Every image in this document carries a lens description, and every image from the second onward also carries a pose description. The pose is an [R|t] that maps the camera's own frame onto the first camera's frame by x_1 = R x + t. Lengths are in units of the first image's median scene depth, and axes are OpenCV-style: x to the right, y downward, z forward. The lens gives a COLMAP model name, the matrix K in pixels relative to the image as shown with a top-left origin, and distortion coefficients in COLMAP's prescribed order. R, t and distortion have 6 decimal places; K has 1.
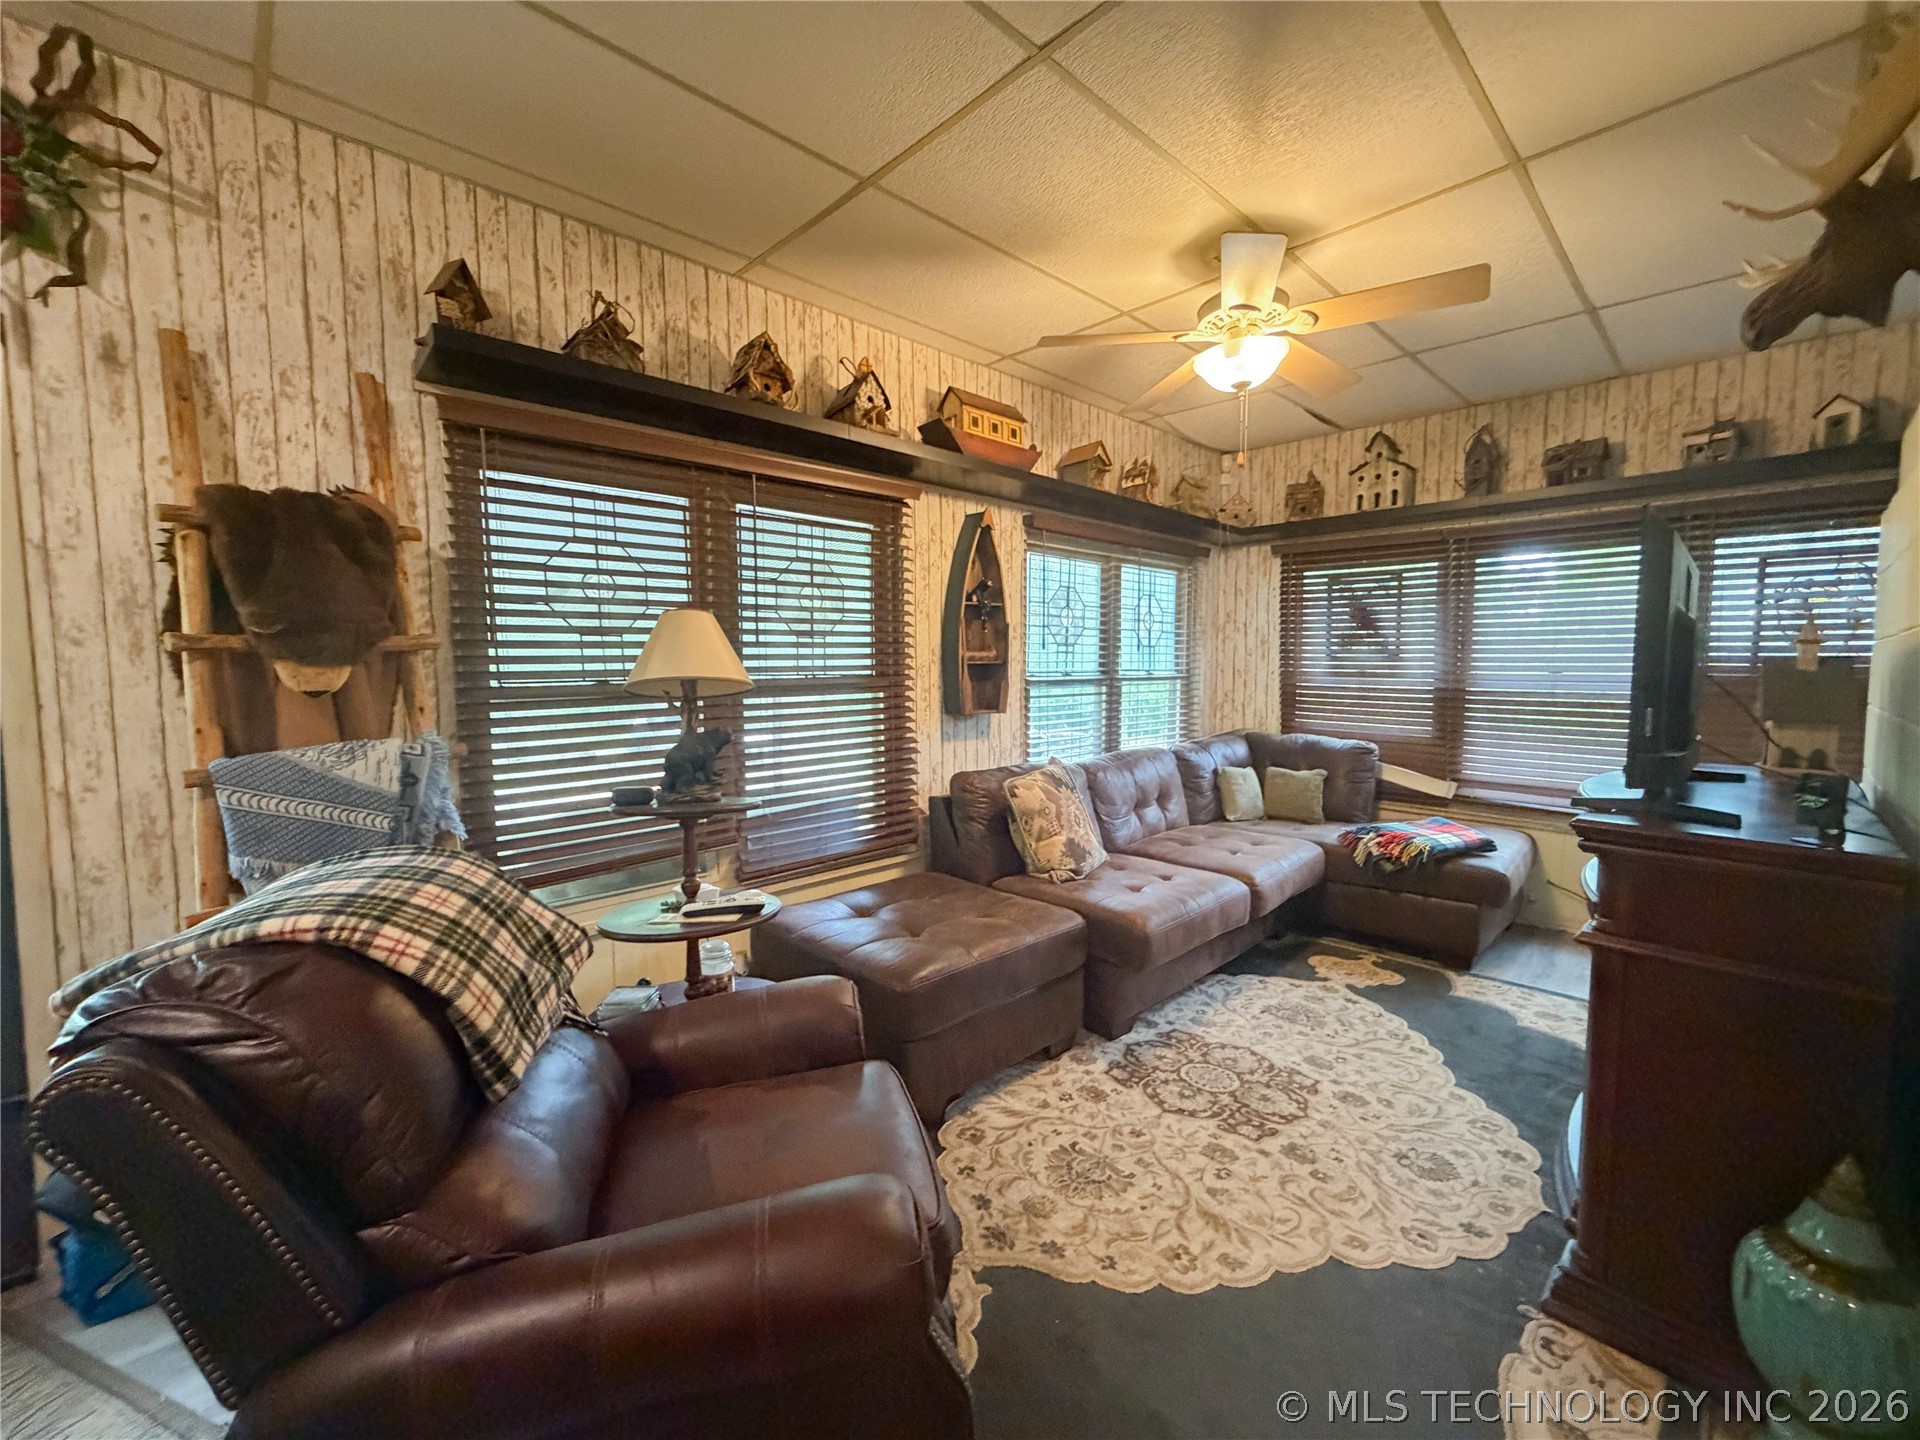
lens RADIAL K [[767.8, 0, 953.5], [0, 767.8, 720.5], [0, 0, 1]] dist [0.000551, -0.000174]
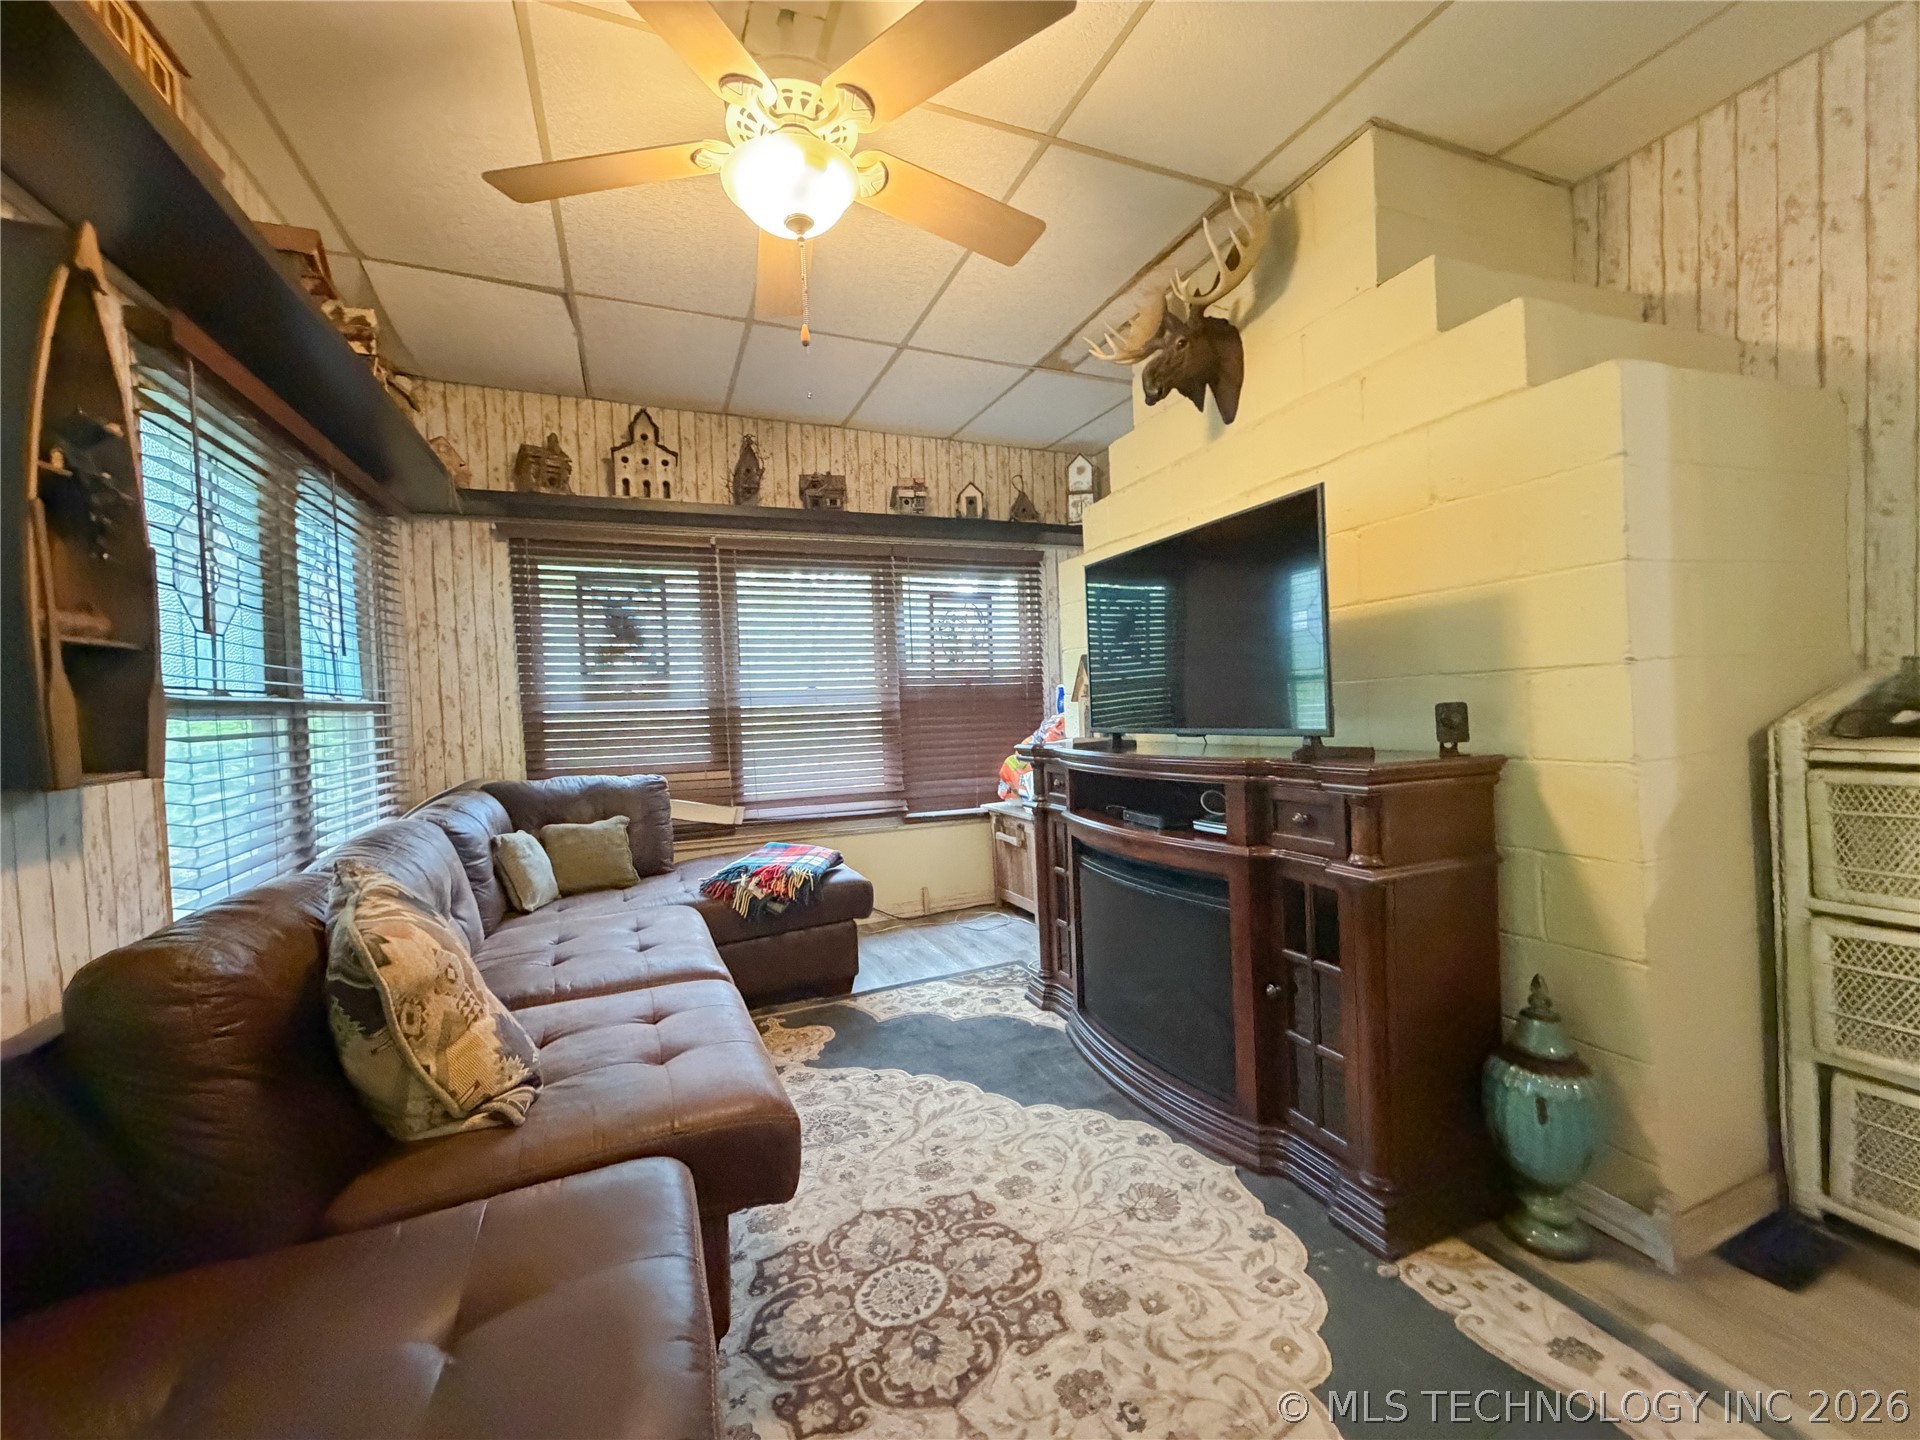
lens RADIAL K [[768.8, 0, 953.0], [0, 768.8, 720.1], [0, 0, 1]] dist [0.000416, -0.000027]
pose [[0.361737, -0.037125, 0.931541, -0.173822], [0.104299, 0.994546, -0.000865, 0.004454], [-0.926428, 0.097472, 0.363636, 0.549680]]
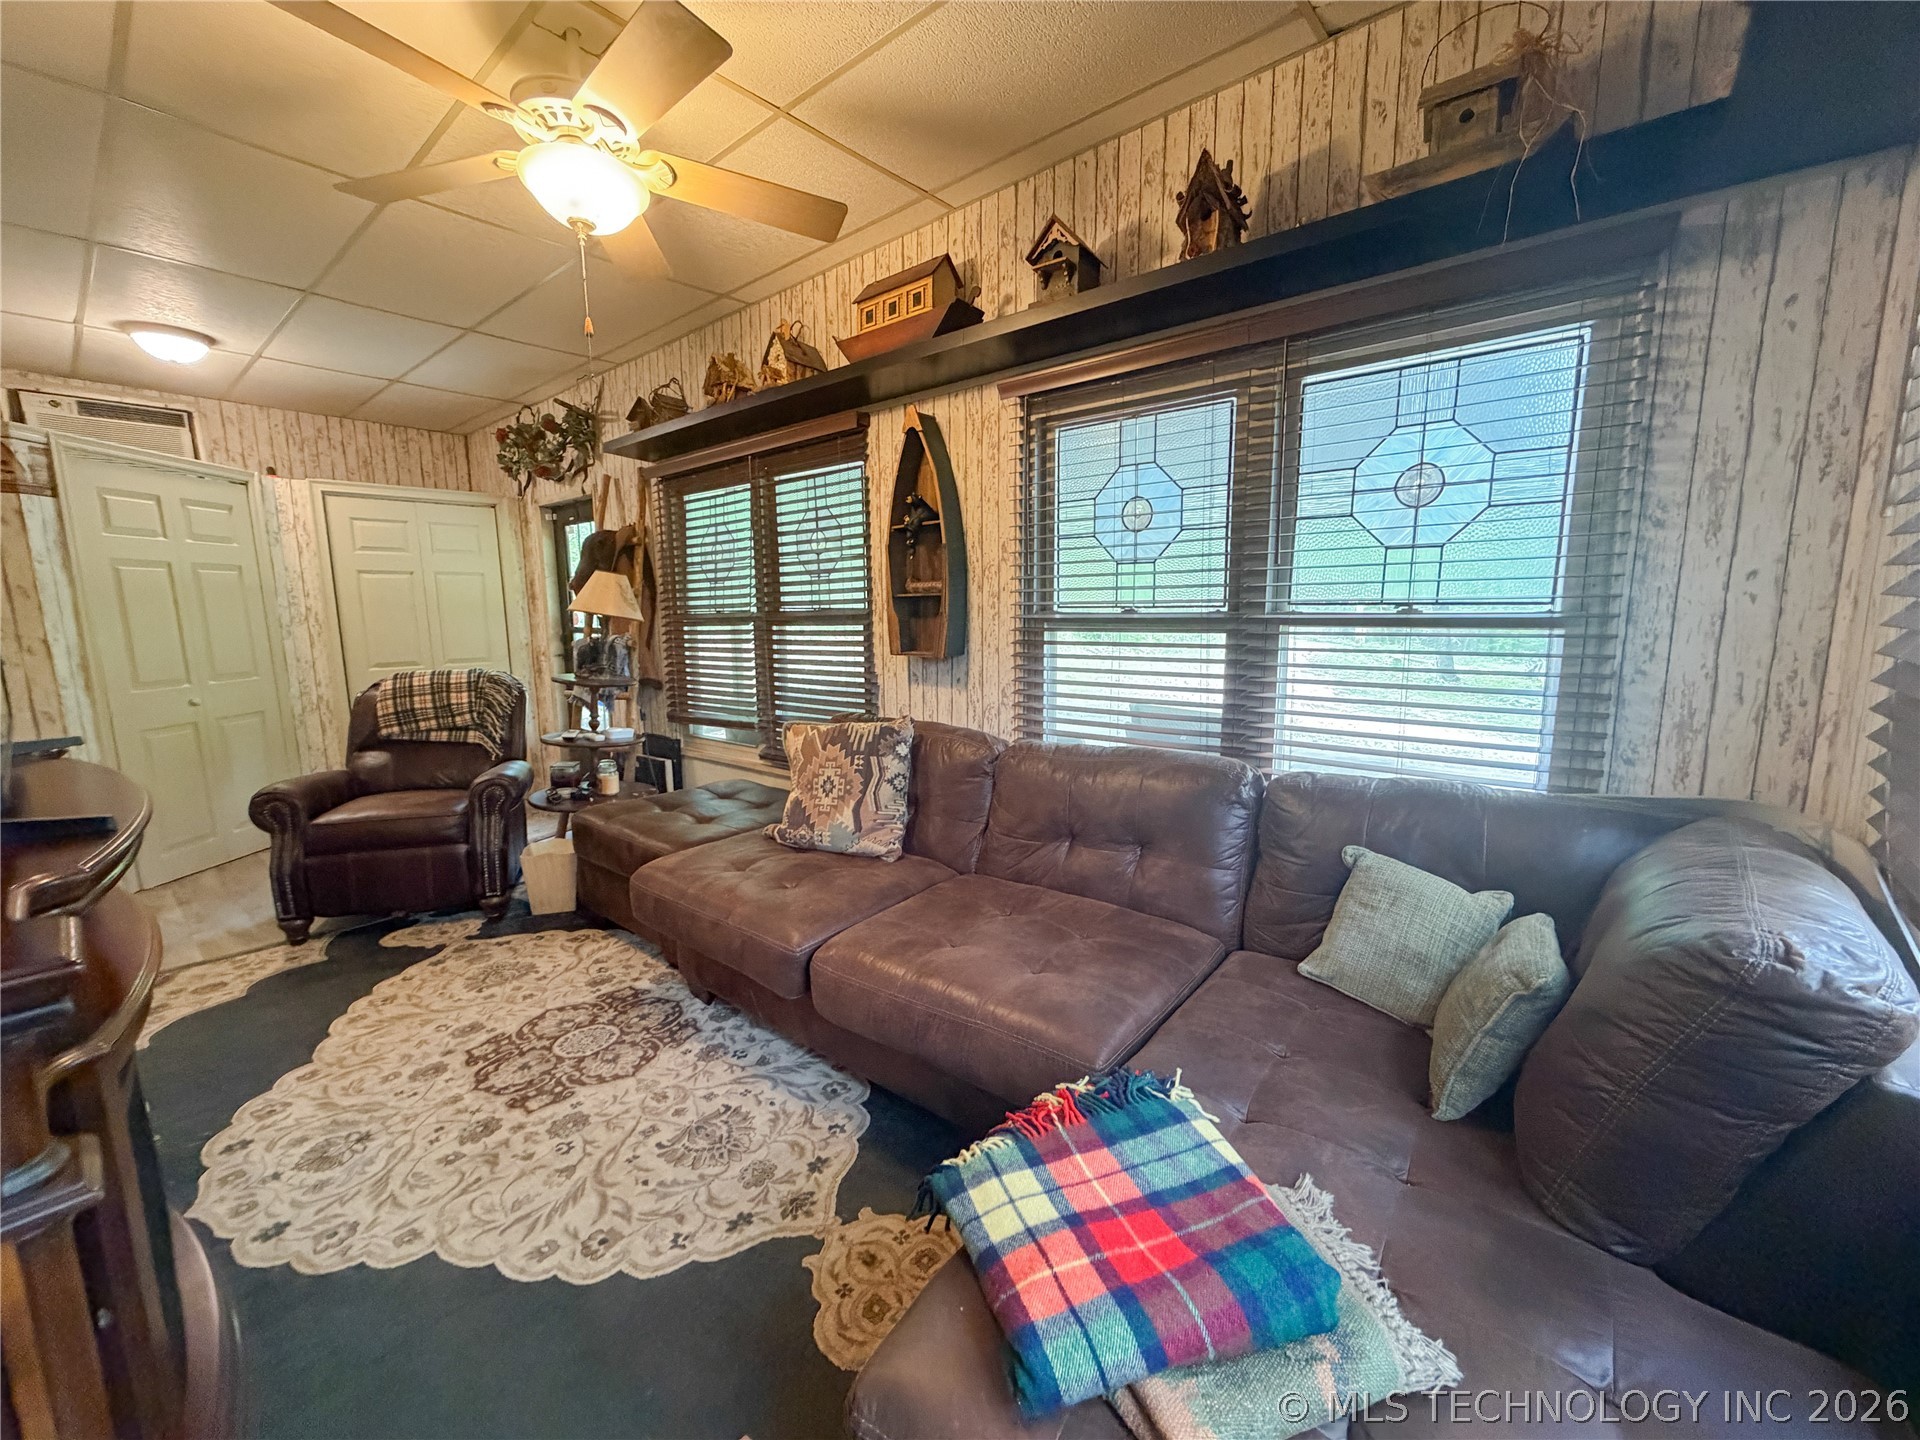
lens RADIAL K [[772.0, 0, 953.8], [0, 772.0, 718.7], [0, 0, 1]] dist [0.000812, 0.000495]
pose [[0.107211, 0.147752, -0.983196, 1.003673], [-0.063111, 0.987913, 0.141579, -0.070453], [0.992231, 0.046872, 0.115240, 1.054320]]
